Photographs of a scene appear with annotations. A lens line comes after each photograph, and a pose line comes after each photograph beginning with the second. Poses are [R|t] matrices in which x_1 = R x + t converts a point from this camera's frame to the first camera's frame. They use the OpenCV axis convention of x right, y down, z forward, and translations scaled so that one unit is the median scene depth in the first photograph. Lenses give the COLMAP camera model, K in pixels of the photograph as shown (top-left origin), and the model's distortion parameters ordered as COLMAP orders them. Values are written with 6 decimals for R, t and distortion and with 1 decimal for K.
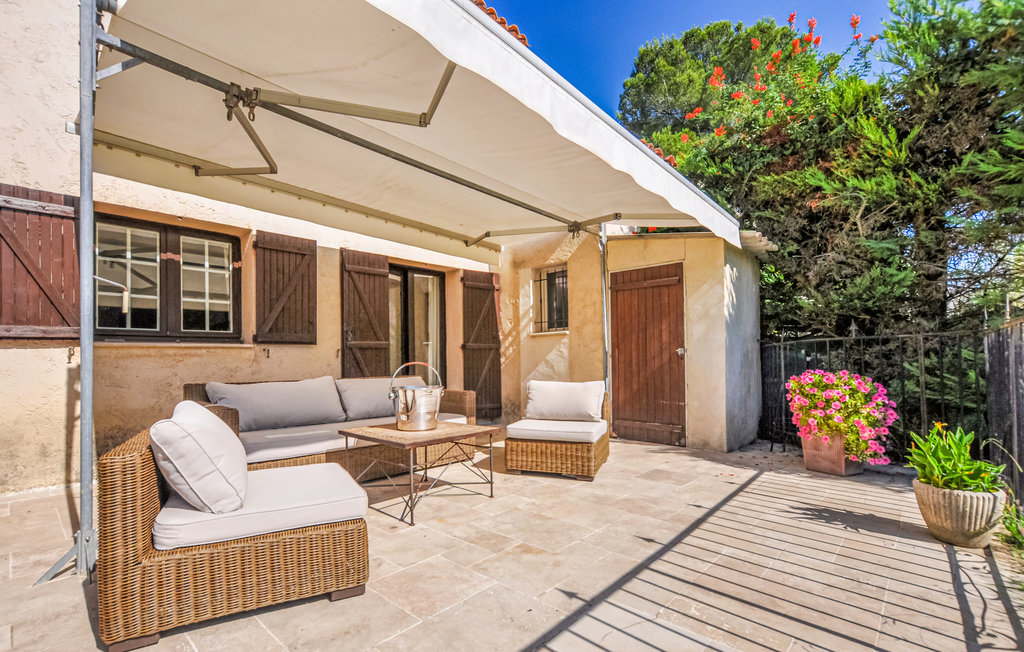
lens RADIAL K [[439.2, 0, 512.5], [0, 439.2, 360.2], [0, 0, 1]] dist [0.012831, 0.000029]
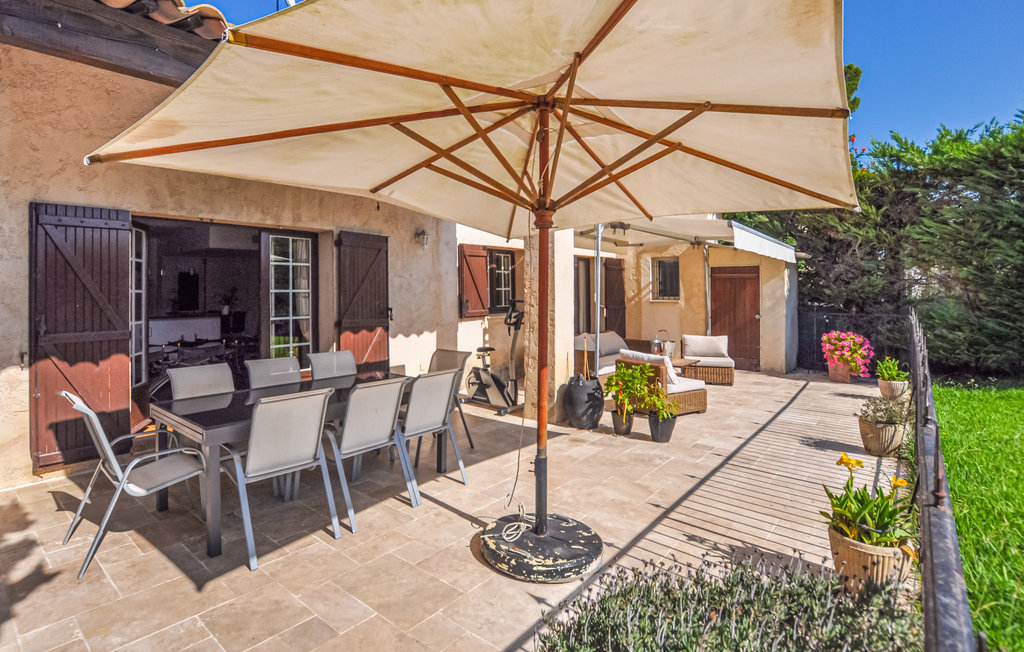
lens RADIAL K [[477.3, 0, 512.0], [0, 477.3, 299.4], [0, 0, 1]] dist [0.000942, -0.000017]
pose [[0.998553, 0.001959, 0.053739, -0.762326], [-0.002784, 0.999879, 0.015293, -0.127532], [-0.053703, -0.015420, 0.998438, -0.916741]]
